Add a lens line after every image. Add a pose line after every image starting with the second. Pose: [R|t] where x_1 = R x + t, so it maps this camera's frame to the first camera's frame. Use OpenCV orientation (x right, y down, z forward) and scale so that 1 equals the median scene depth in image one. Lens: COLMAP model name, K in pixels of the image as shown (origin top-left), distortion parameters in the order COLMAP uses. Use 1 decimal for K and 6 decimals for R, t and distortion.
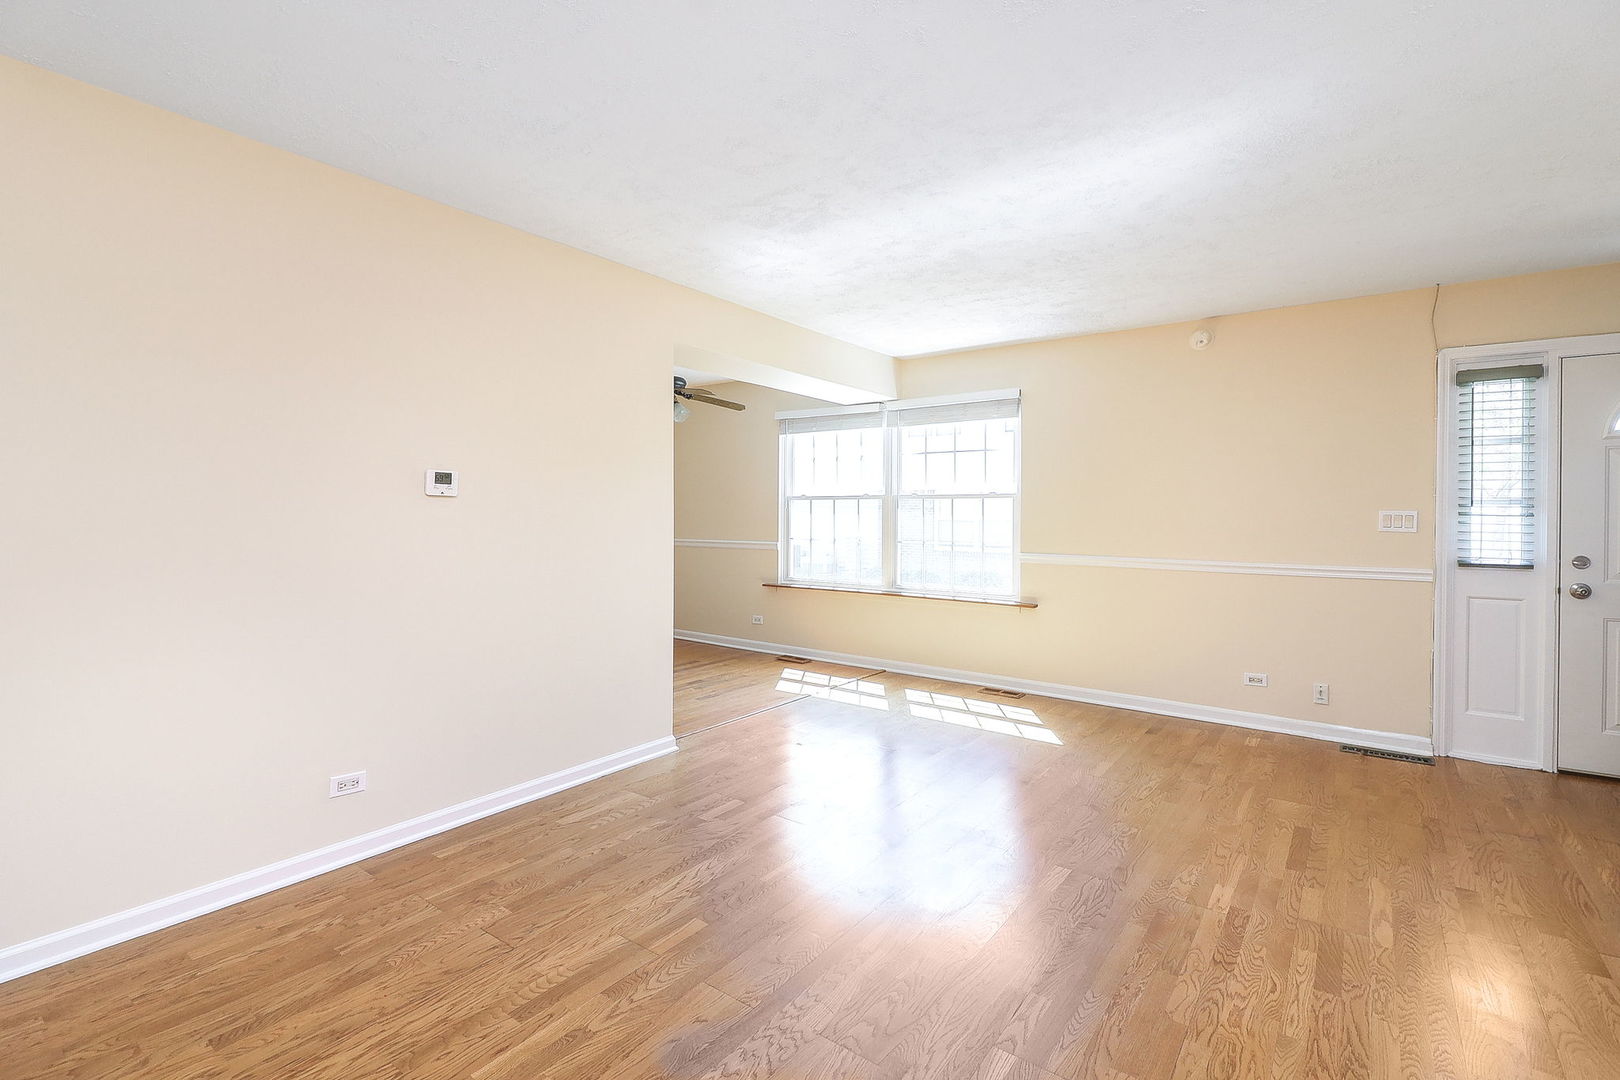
lens RADIAL K [[756.0, 0, 799.3], [0, 756.0, 511.1], [0, 0, 1]] dist [-0.006562, -0.001388]
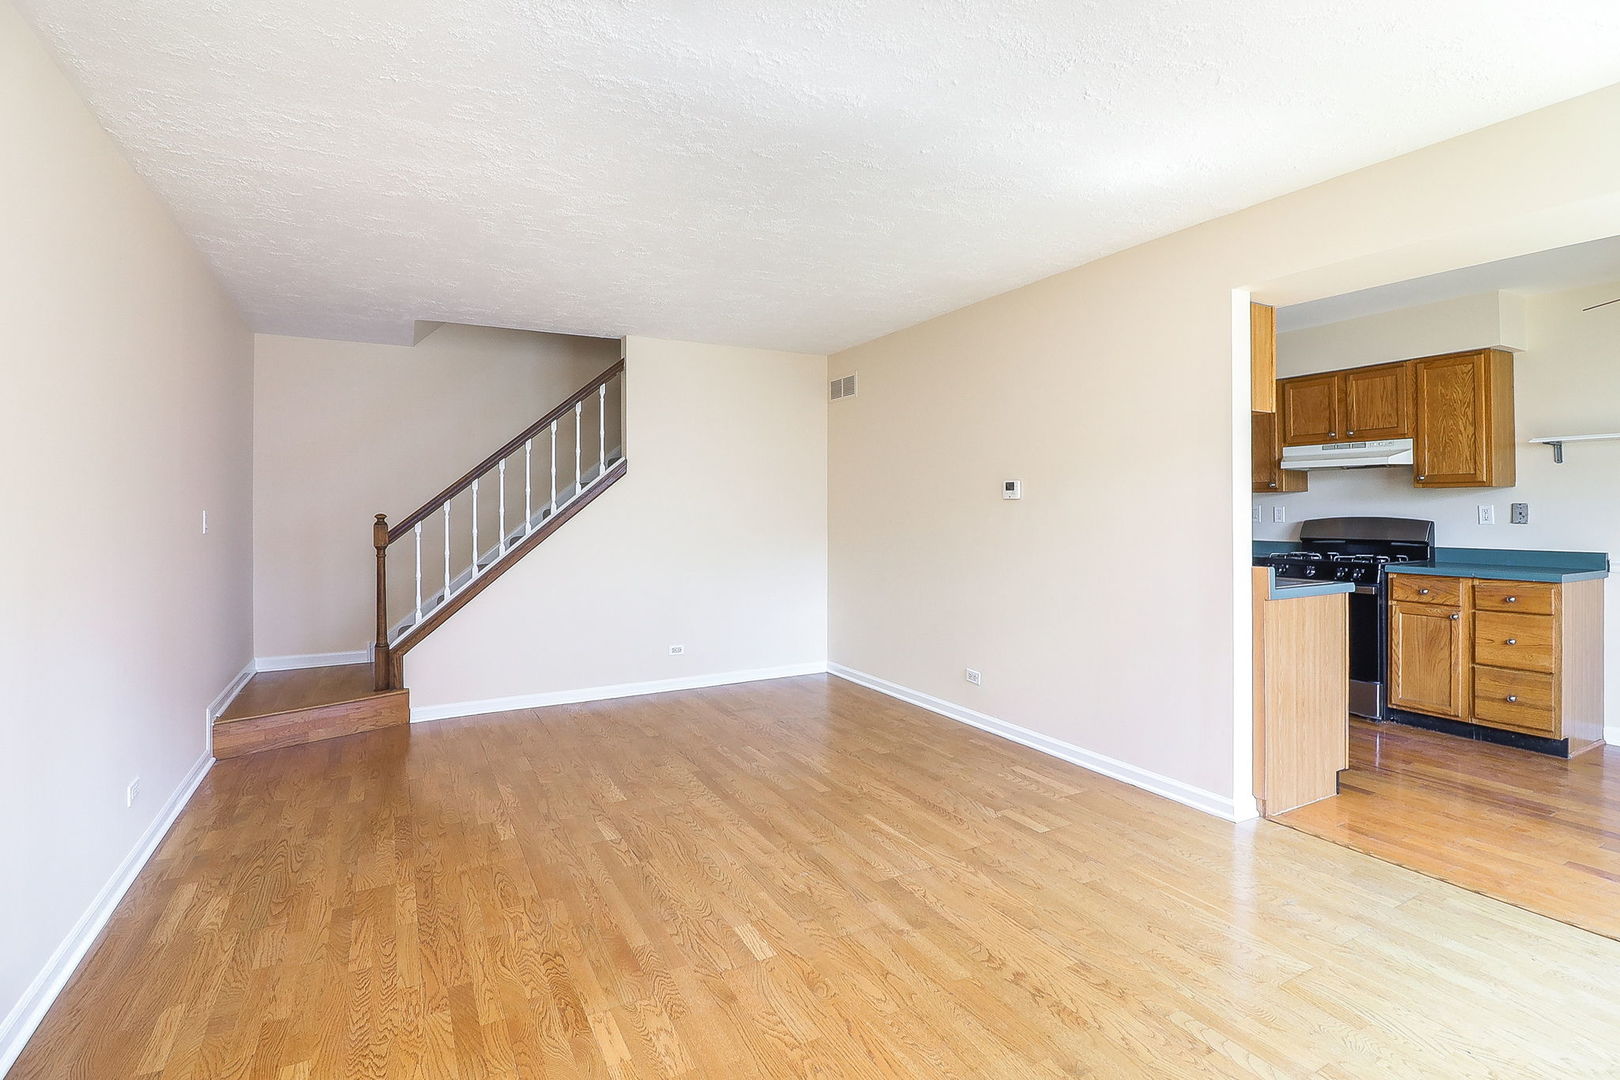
lens RADIAL K [[756.0, 0, 799.3], [0, 756.0, 511.1], [0, 0, 1]] dist [-0.006562, -0.001388]
pose [[-0.419299, 0.001560, -0.907847, 0.955882], [0.000952, 0.999999, 0.001279, 0.000140], [0.907848, -0.000328, -0.419299, 1.229182]]
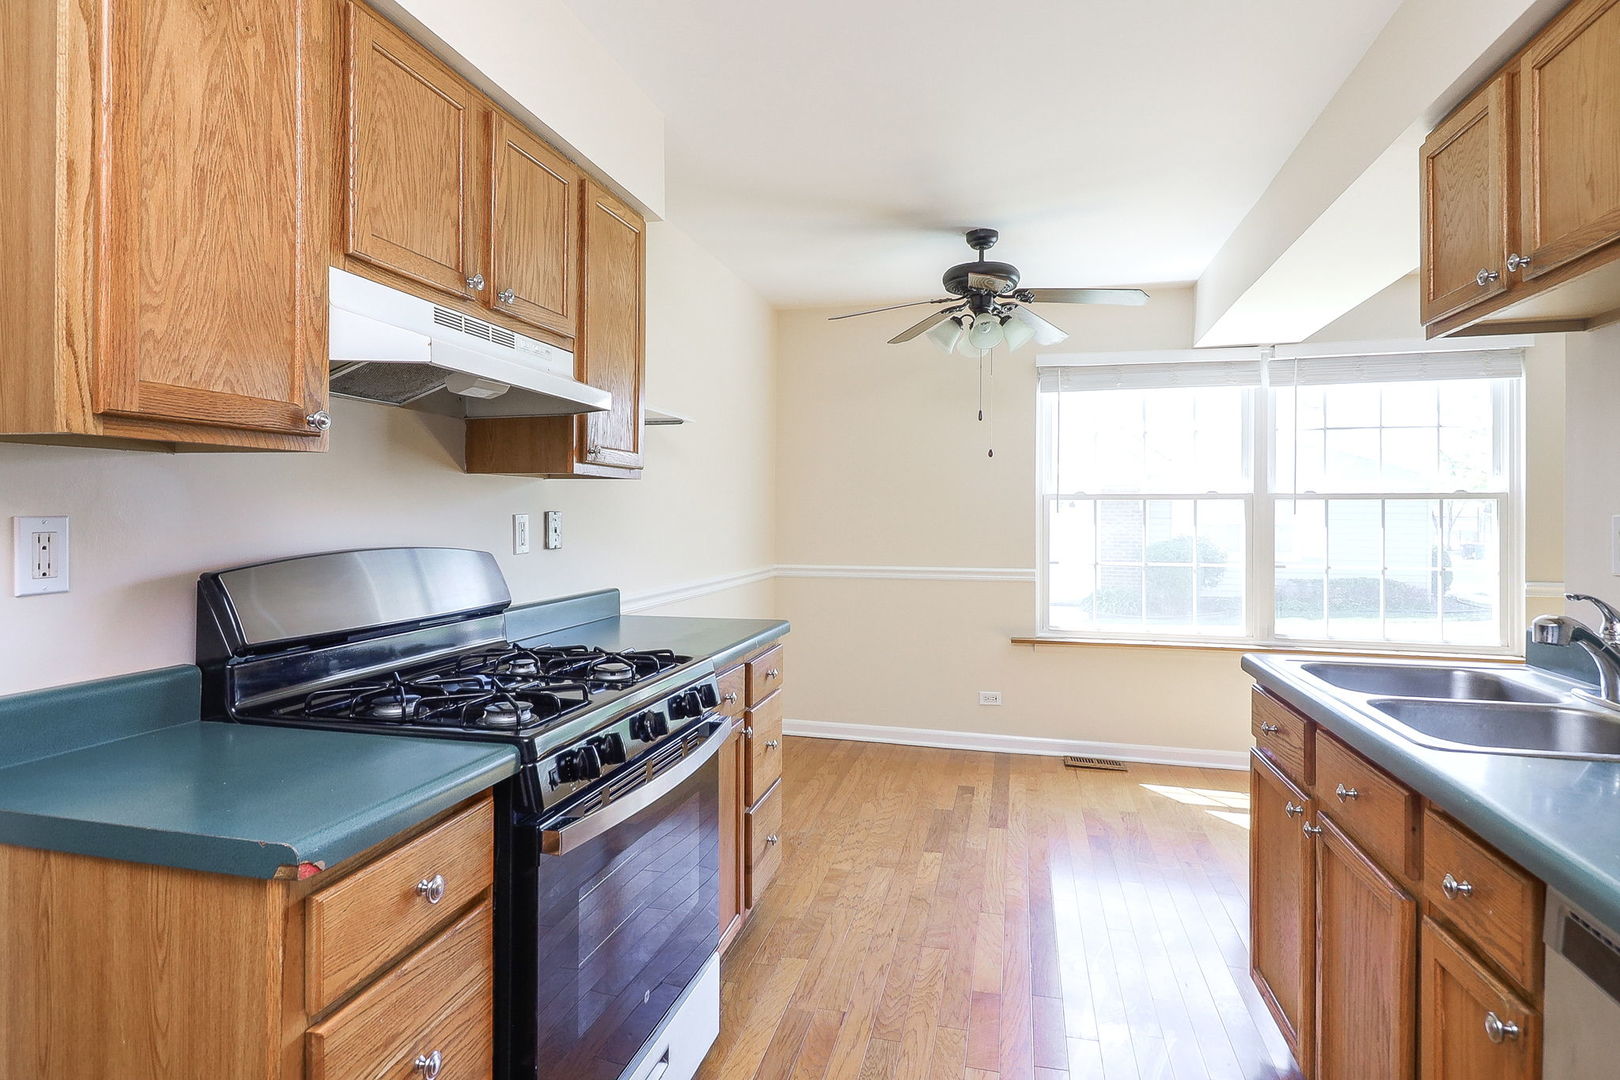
lens RADIAL K [[849.1, 0, 806.6], [0, 849.1, 534.8], [0, 0, 1]] dist [-0.001011, -0.000315]
pose [[0.925124, -0.010112, 0.379531, -1.027895], [0.001546, 0.999737, 0.022869, -0.007196], [-0.379663, -0.020570, 0.924896, 0.987708]]
